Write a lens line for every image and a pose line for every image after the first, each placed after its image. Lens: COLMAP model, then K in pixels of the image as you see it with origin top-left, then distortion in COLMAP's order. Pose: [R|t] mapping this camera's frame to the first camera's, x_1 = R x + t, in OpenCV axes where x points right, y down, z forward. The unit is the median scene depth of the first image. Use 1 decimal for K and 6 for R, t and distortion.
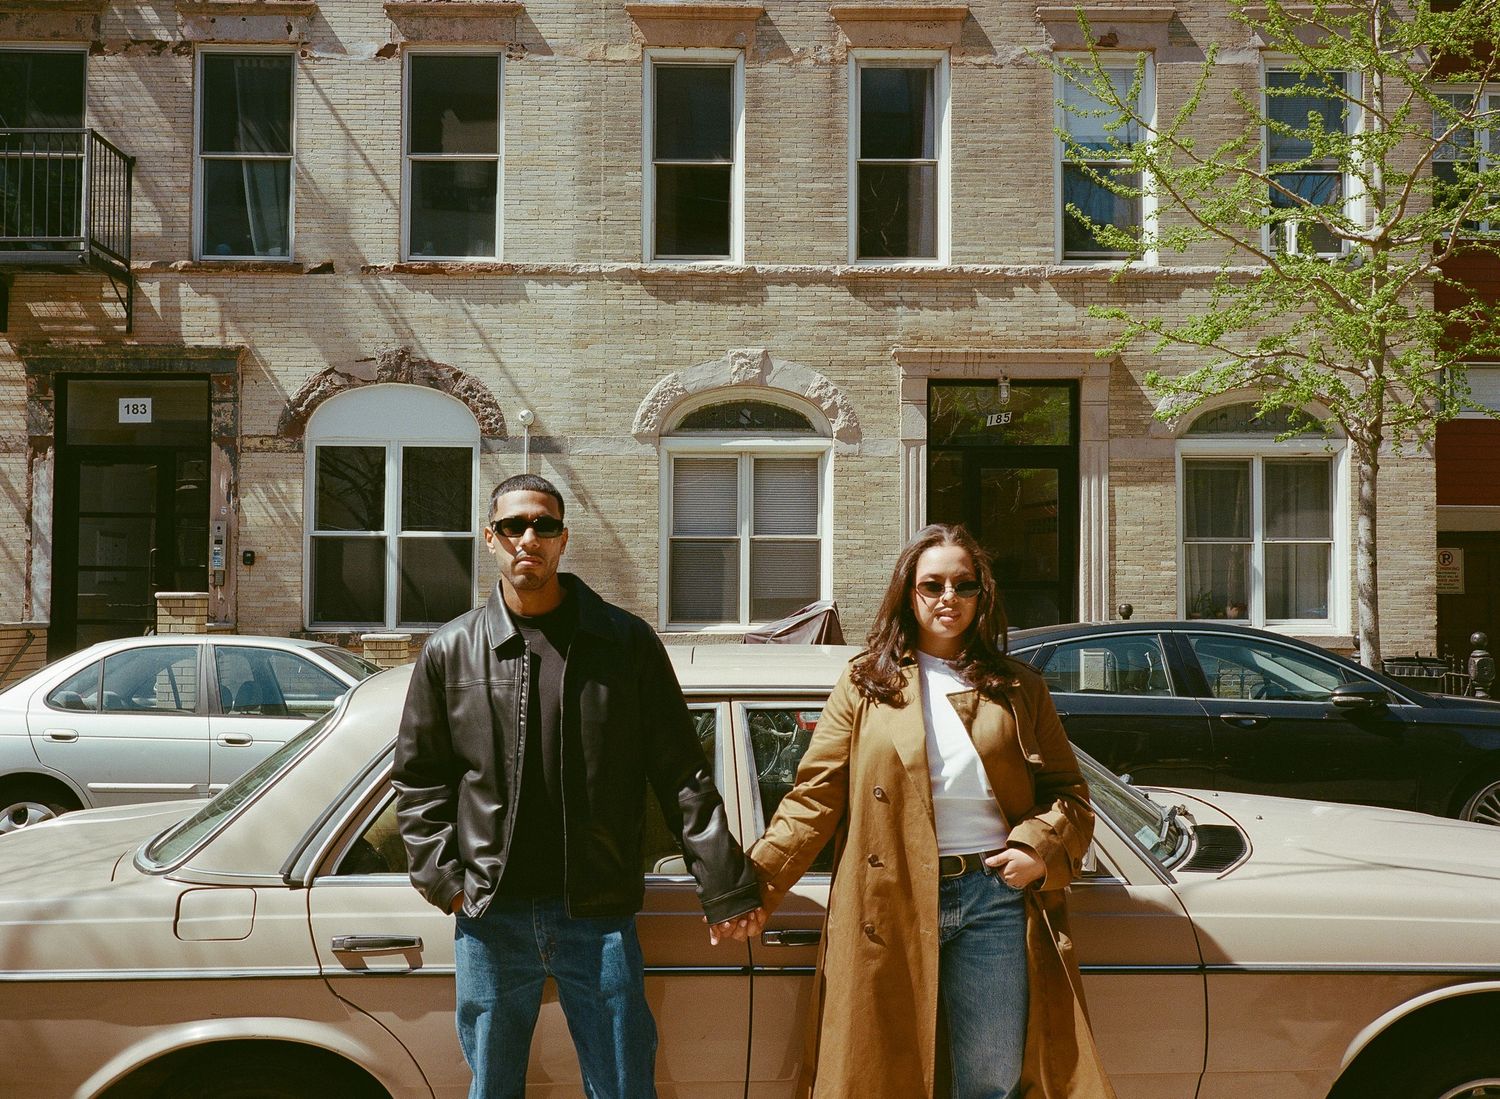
lens RADIAL K [[1625.1, 0, 750.0], [0, 1625.1, 549.5], [0, 0, 1]] dist [-0.031910, -0.025145]
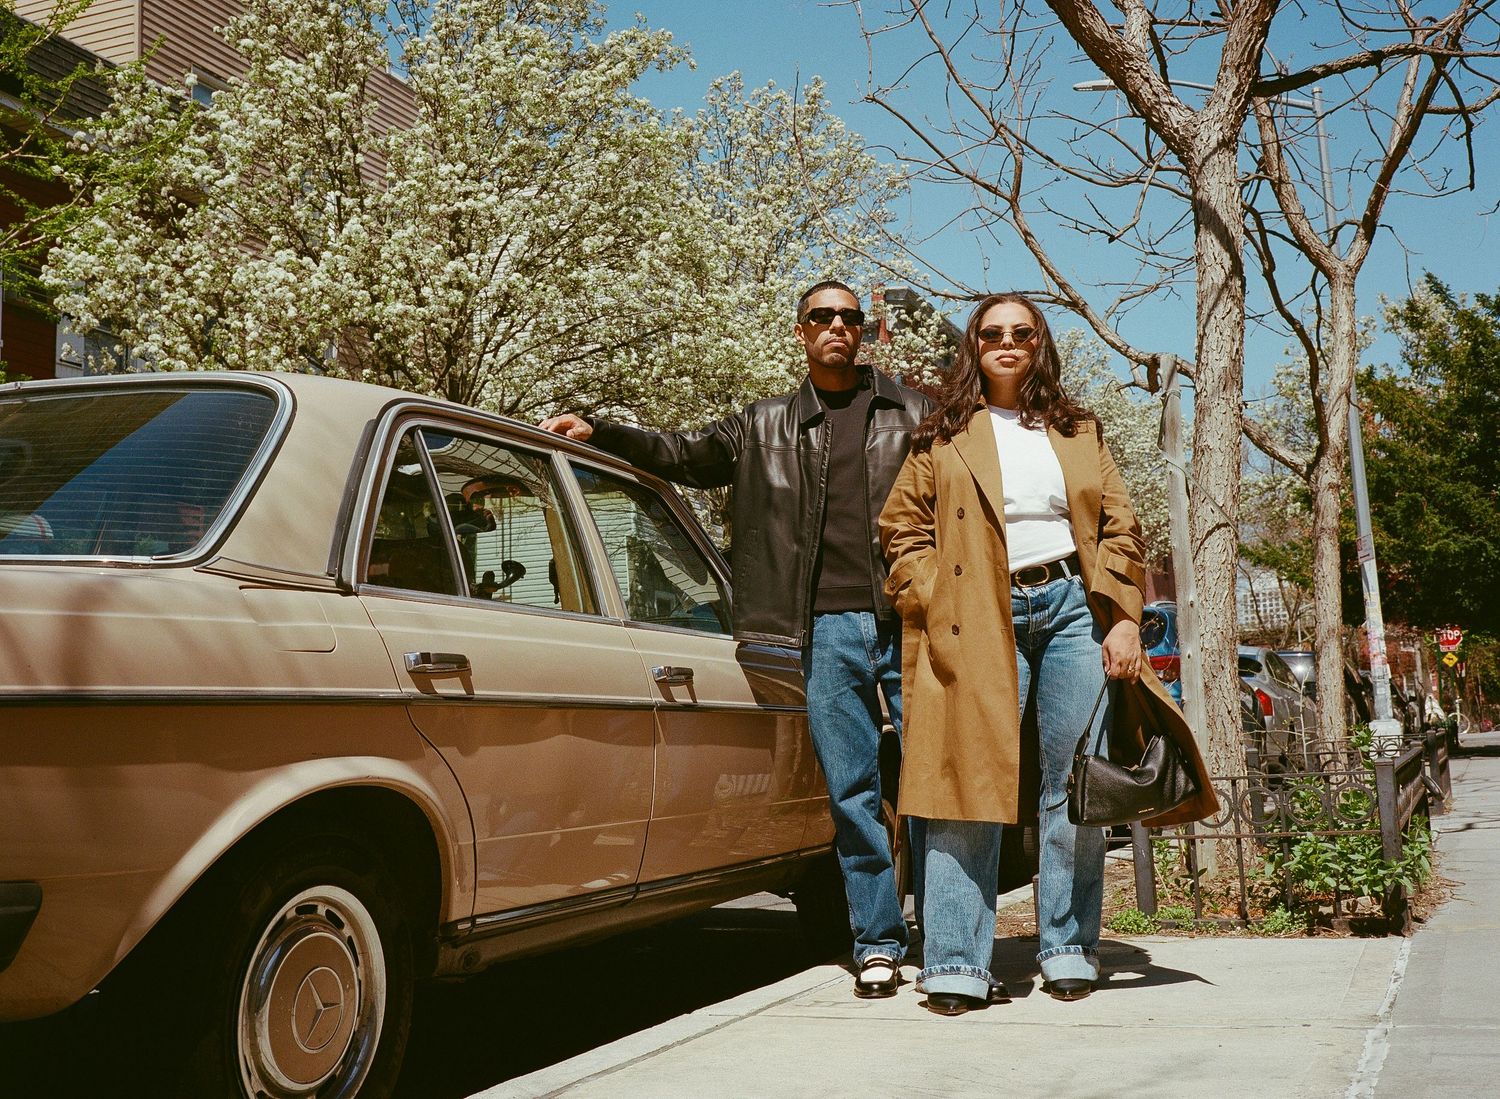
lens RADIAL K [[1680.6, 0, 750.0], [0, 1680.6, 549.5], [0, 0, 1]] dist [-0.082603, -0.020973]
pose [[0.376060, 0.103588, 0.920787, -0.304228], [-0.002128, 0.993825, -0.110935, 0.088223], [-0.926593, 0.039759, 0.373958, 0.167220]]
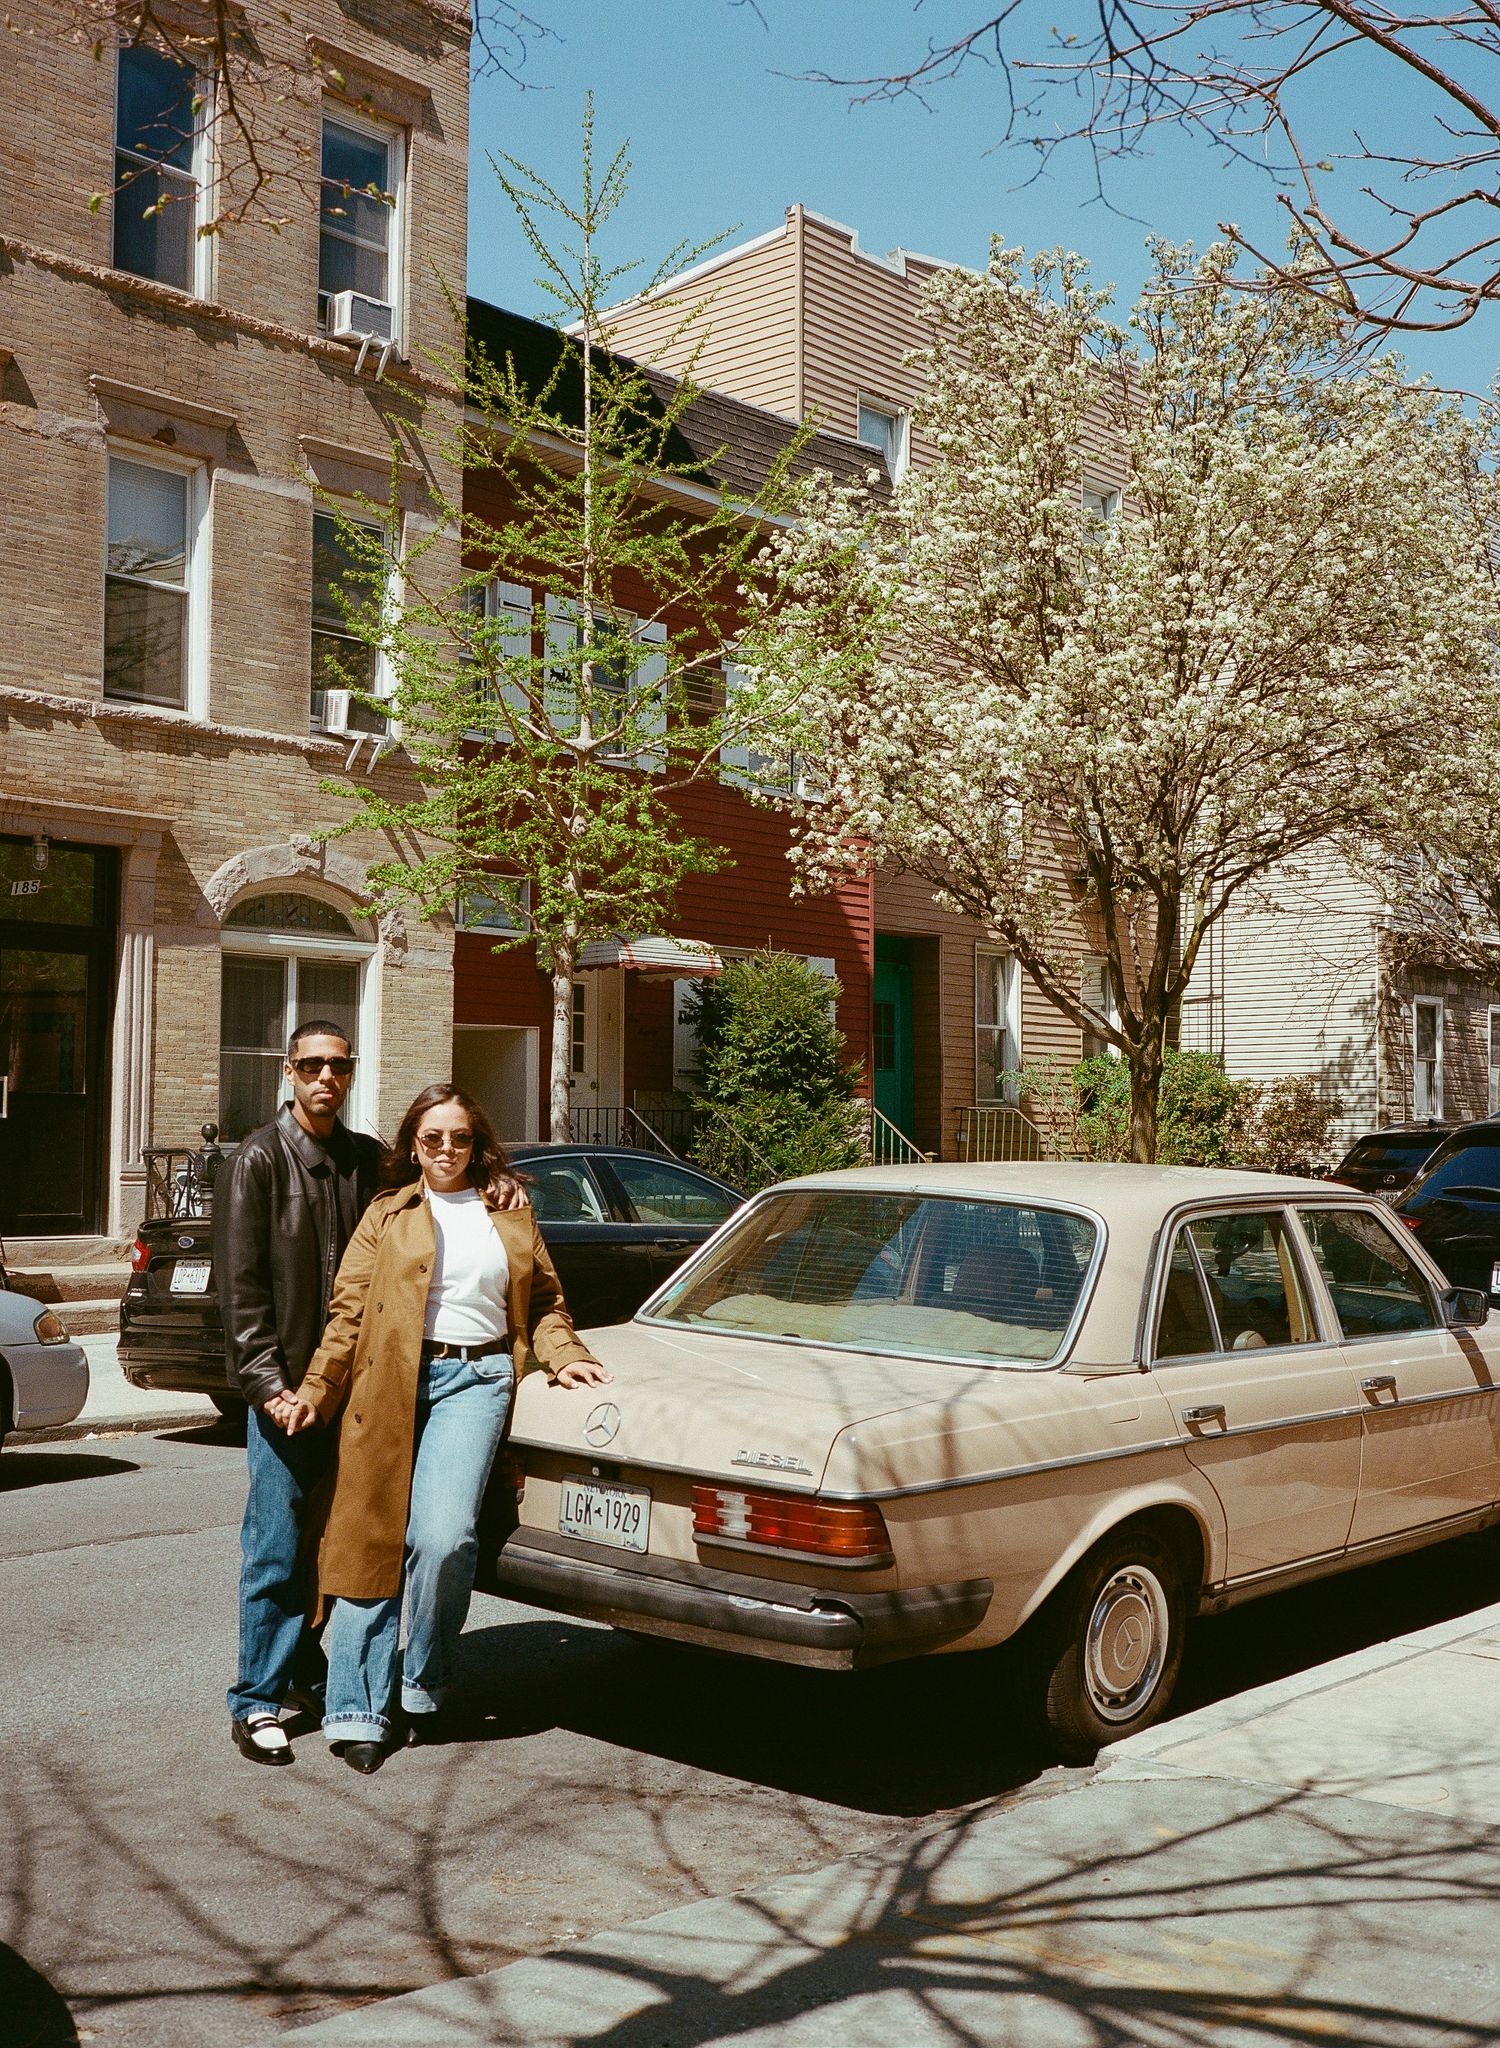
lens RADIAL K [[2191.8, 0, 748.1], [0, 2191.8, 1046.0], [0, 0, 1]] dist [0.012692, 0.017840]
pose [[0.673885, 0.032475, 0.738122, -0.536672], [-0.031776, 0.999383, -0.014958, 0.000164], [-0.738153, -0.013375, 0.674501, 0.042936]]
